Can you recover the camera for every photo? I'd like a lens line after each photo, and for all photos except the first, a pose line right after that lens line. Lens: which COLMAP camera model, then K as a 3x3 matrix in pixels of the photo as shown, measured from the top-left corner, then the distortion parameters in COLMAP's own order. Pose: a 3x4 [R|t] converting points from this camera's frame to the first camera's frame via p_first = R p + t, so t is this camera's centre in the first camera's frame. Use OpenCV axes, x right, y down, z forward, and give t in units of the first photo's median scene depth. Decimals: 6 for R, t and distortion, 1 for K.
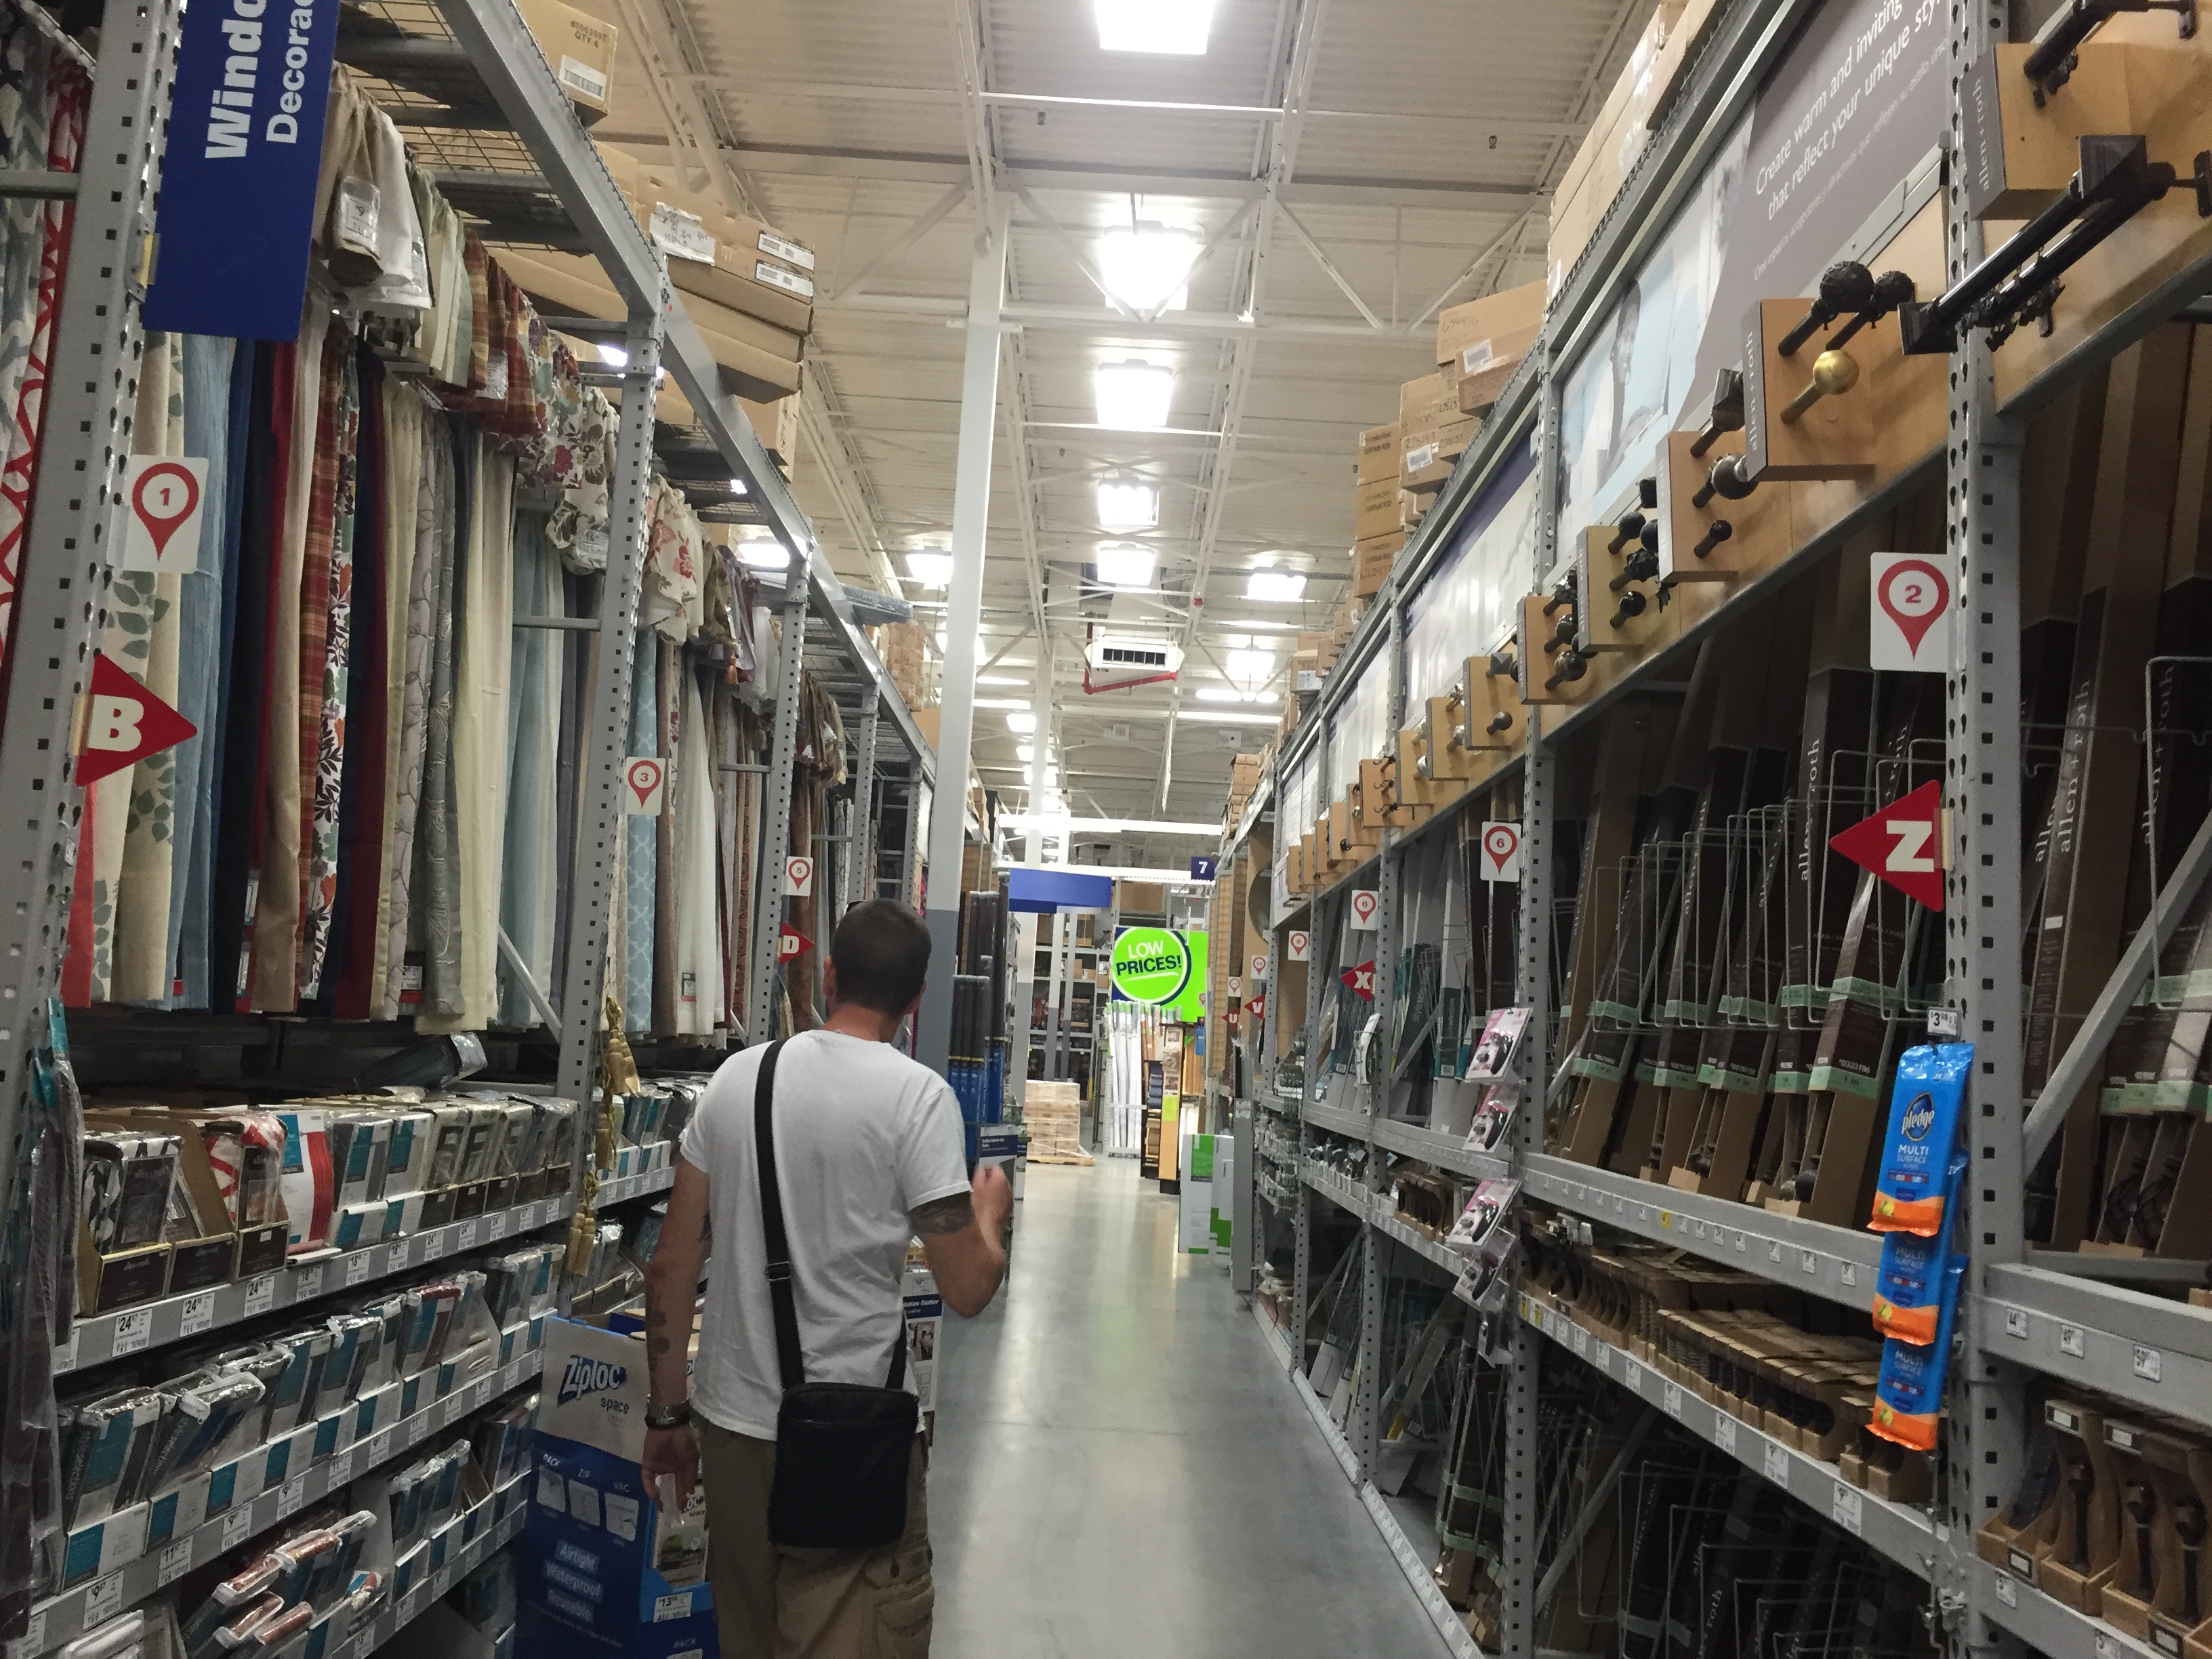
lens RADIAL K [[1878.2, 0, 1100.2], [0, 1878.2, 832.3], [0, 0, 1]] dist [0.089044, -0.106969]
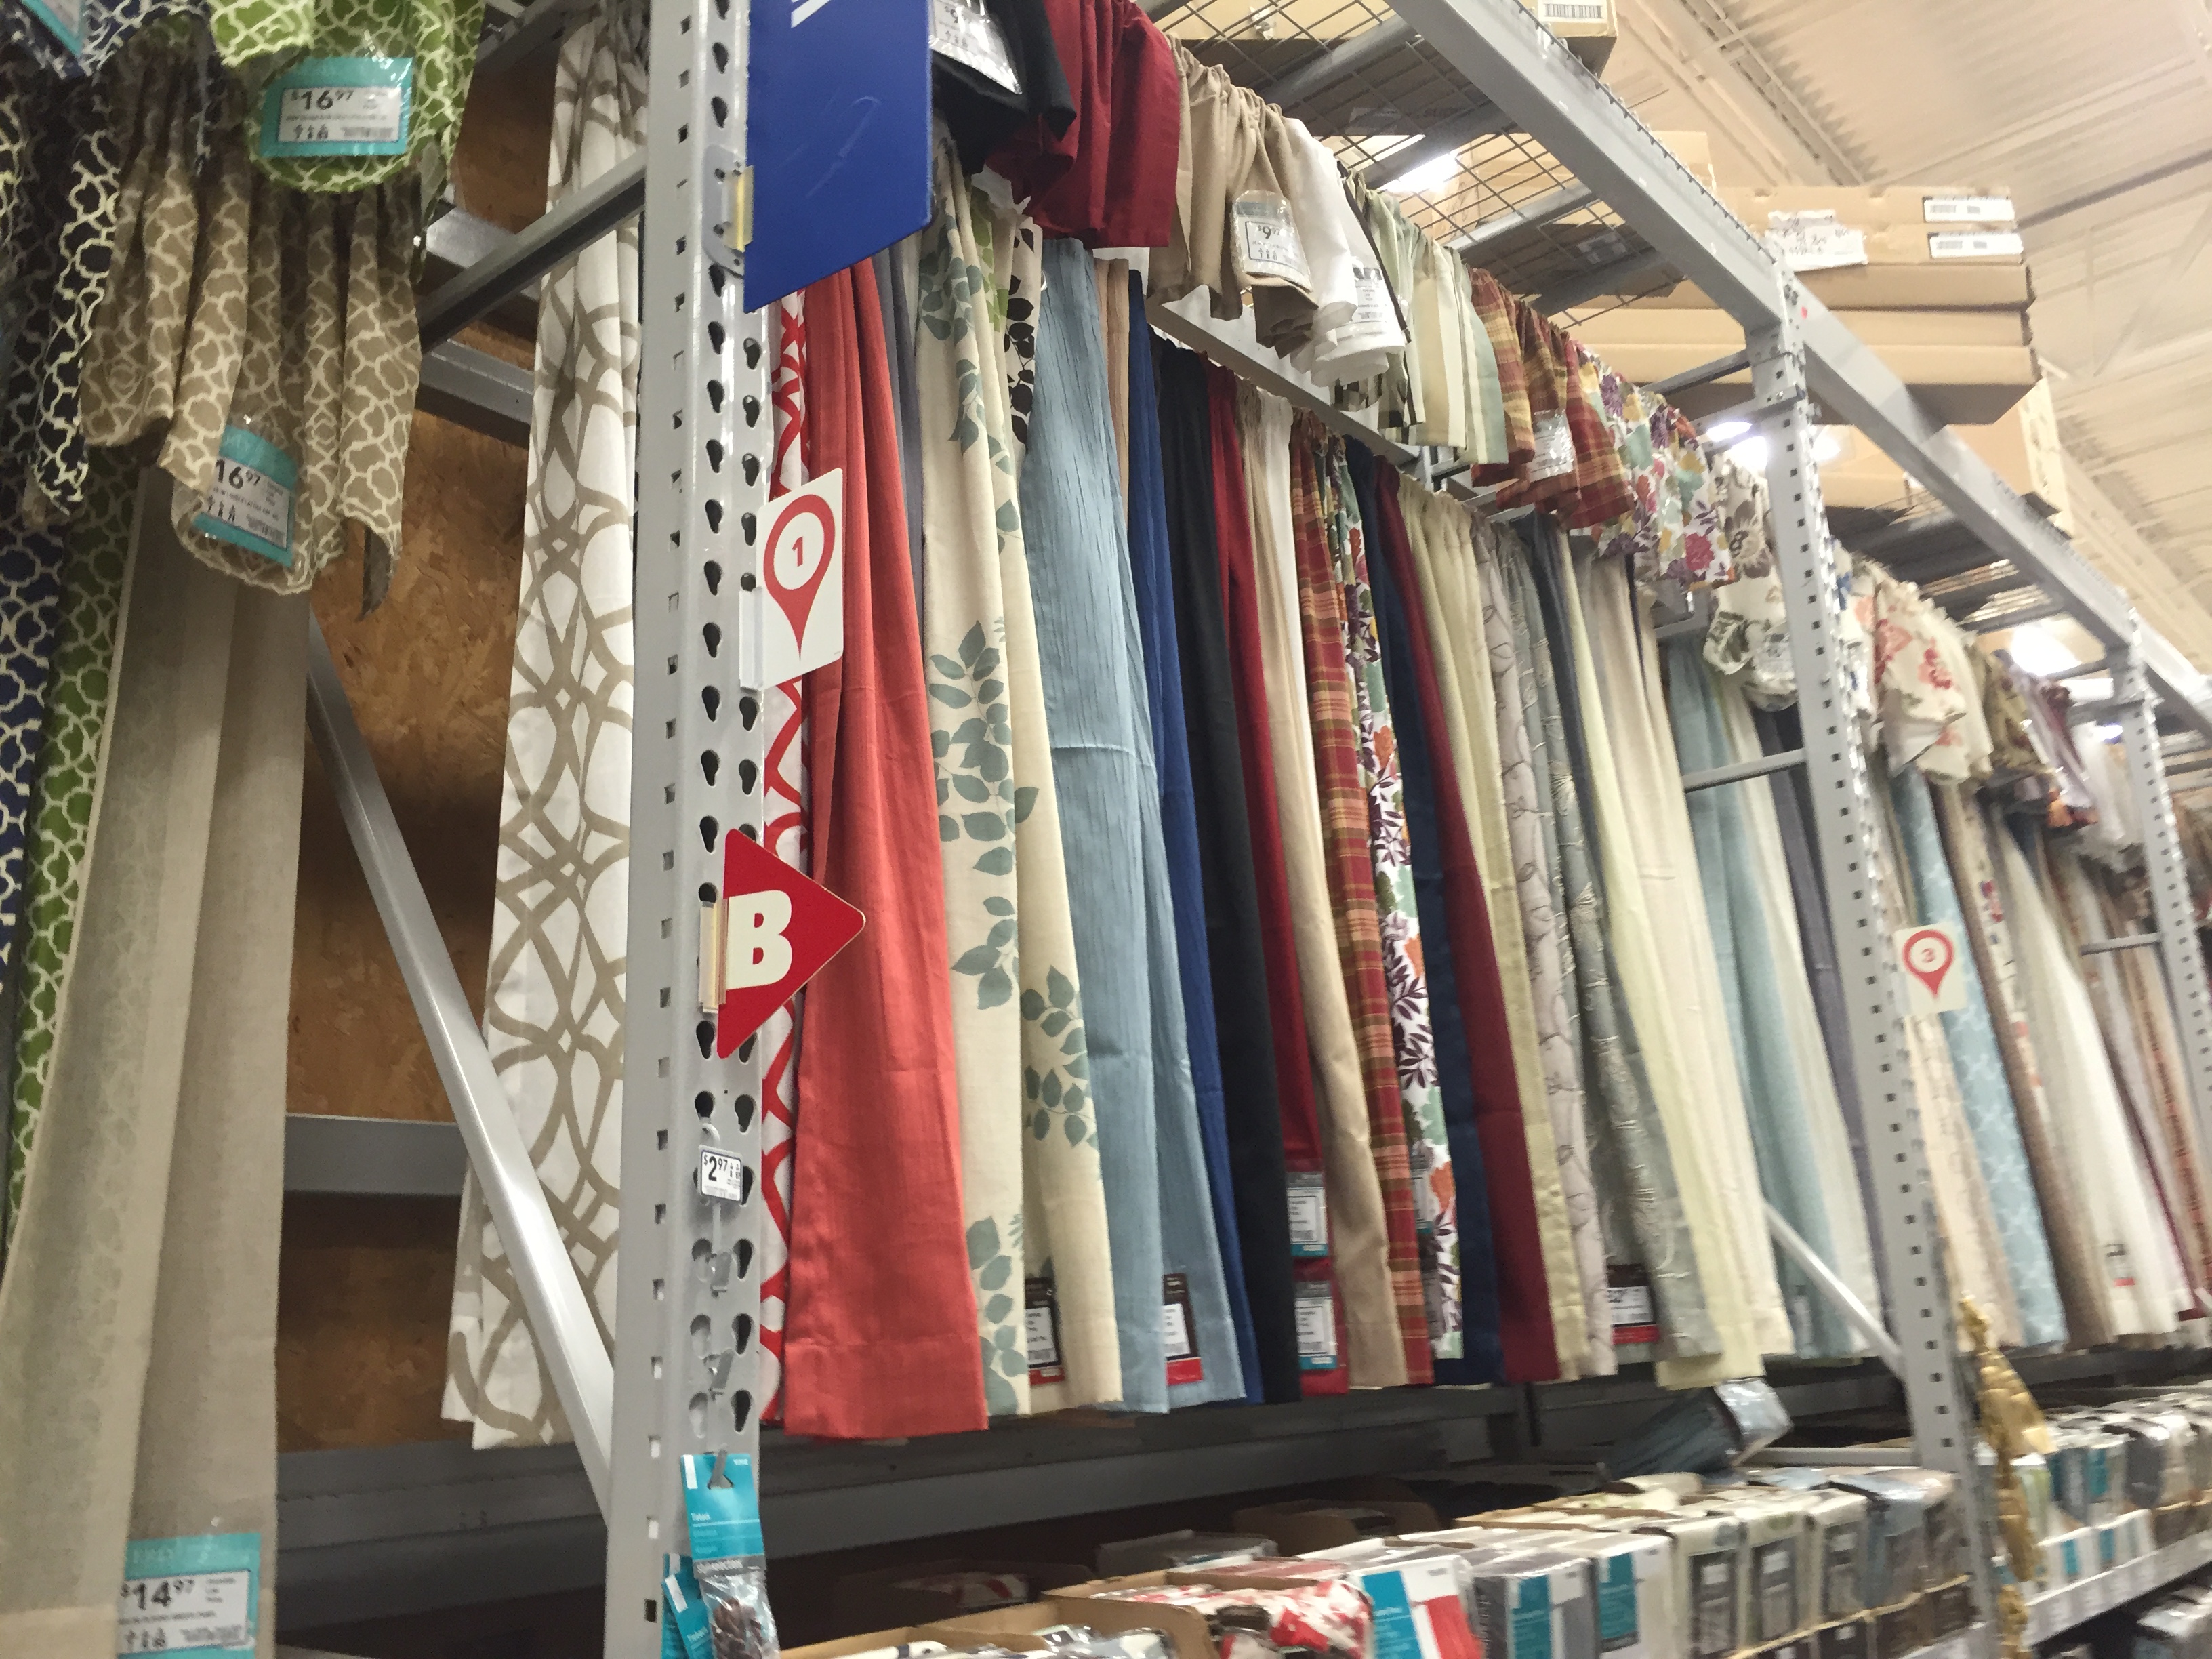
lens RADIAL K [[1878.2, 0, 1102.2], [0, 1878.2, 814.2], [0, 0, 1]] dist [0.089044, -0.106969]
pose [[0.750705, -0.265248, -0.605050, -0.048693], [0.162947, 0.961905, -0.219516, 0.026261], [0.640227, 0.066201, 0.765328, 0.349297]]
